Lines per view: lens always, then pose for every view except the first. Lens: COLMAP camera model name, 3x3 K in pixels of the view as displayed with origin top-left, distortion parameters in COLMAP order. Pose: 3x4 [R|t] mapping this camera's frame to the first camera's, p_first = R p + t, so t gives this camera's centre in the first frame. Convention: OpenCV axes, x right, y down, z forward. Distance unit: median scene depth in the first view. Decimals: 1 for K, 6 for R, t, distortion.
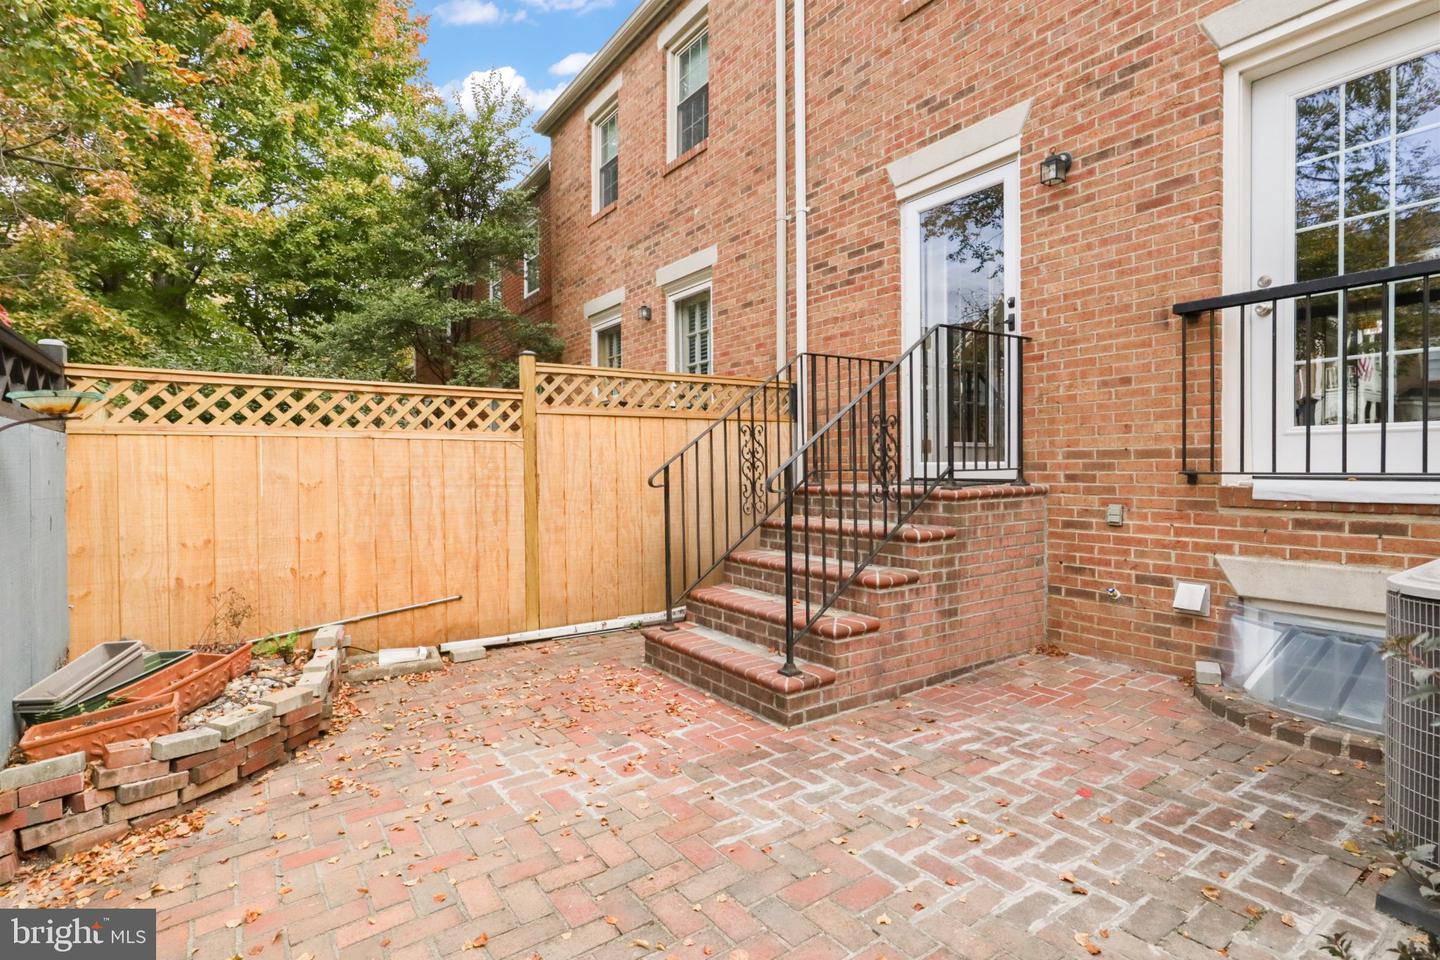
lens RADIAL K [[727.1, 0, 720.0], [0, 727.1, 476.0], [0, 0, 1]] dist [-0.016393, 0.011249]
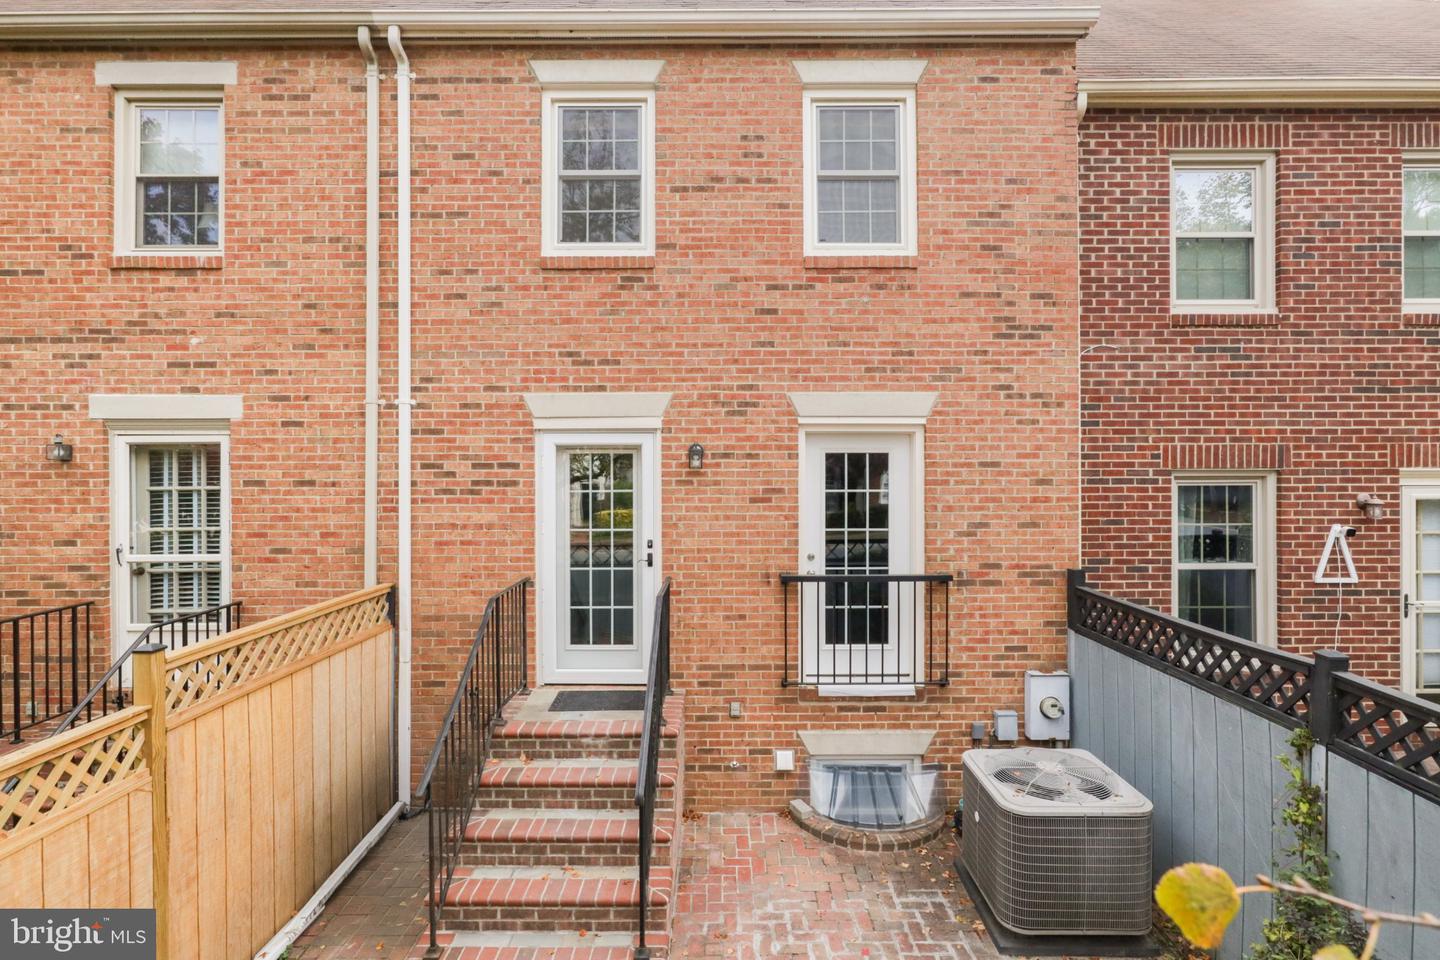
lens RADIAL K [[727.1, 0, 730.3], [0, 727.1, 471.0], [0, 0, 1]] dist [-0.016393, 0.011249]
pose [[0.558200, 0.004643, 0.829693, -0.634851], [0.006885, 0.999924, -0.010228, -0.391687], [-0.829678, 0.011421, 0.558126, 0.195633]]
